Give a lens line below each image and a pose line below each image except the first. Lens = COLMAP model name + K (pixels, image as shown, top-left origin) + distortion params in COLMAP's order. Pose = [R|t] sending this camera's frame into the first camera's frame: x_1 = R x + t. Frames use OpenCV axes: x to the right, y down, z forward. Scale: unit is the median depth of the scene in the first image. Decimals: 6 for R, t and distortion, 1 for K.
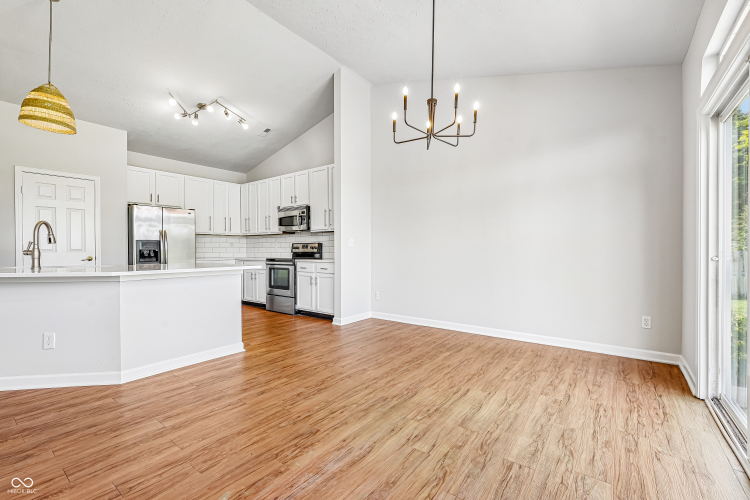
lens RADIAL K [[329.2, 0, 369.8], [0, 329.2, 247.0], [0, 0, 1]] dist [-0.003325, 0.002649]
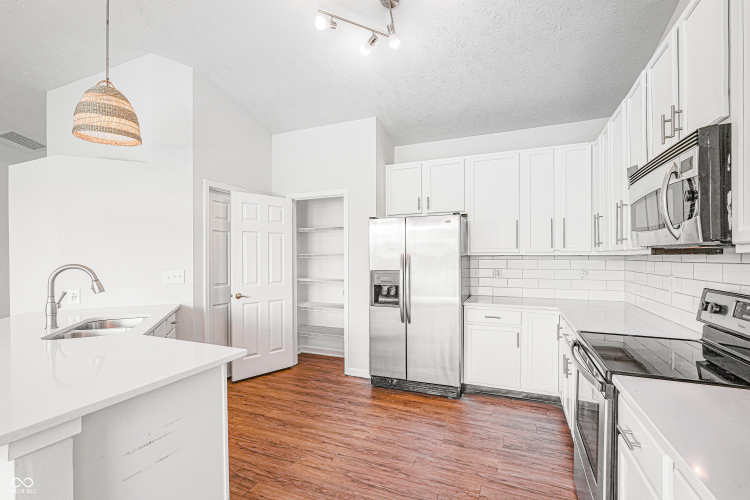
lens RADIAL K [[329.2, 0, 379.4], [0, 329.2, 254.4], [0, 0, 1]] dist [-0.003325, 0.002649]
pose [[0.262153, -0.004102, -0.965018, -0.043838], [0.011975, 0.999928, -0.000997, -0.048132], [0.964952, -0.011294, 0.262183, 0.741221]]
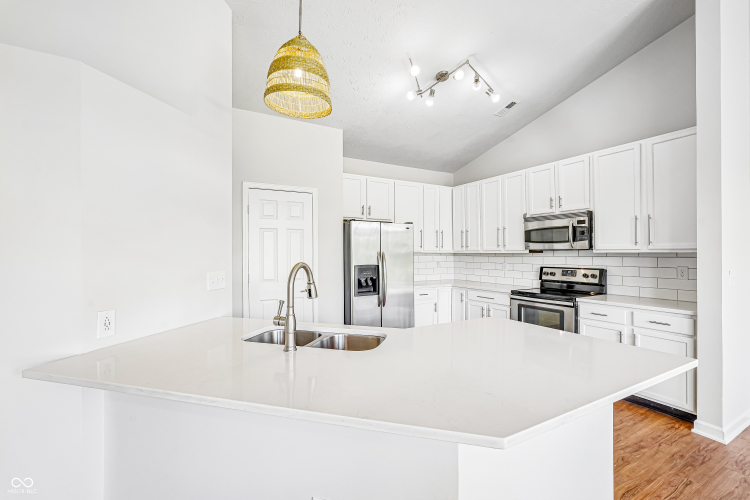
lens RADIAL K [[329.2, 0, 374.1], [0, 329.2, 248.5], [0, 0, 1]] dist [-0.003325, 0.002649]
pose [[0.923952, -0.005141, -0.382474, -0.327462], [0.003275, 0.999979, -0.005531, -0.051570], [0.382494, 0.003858, 0.923950, 0.261334]]
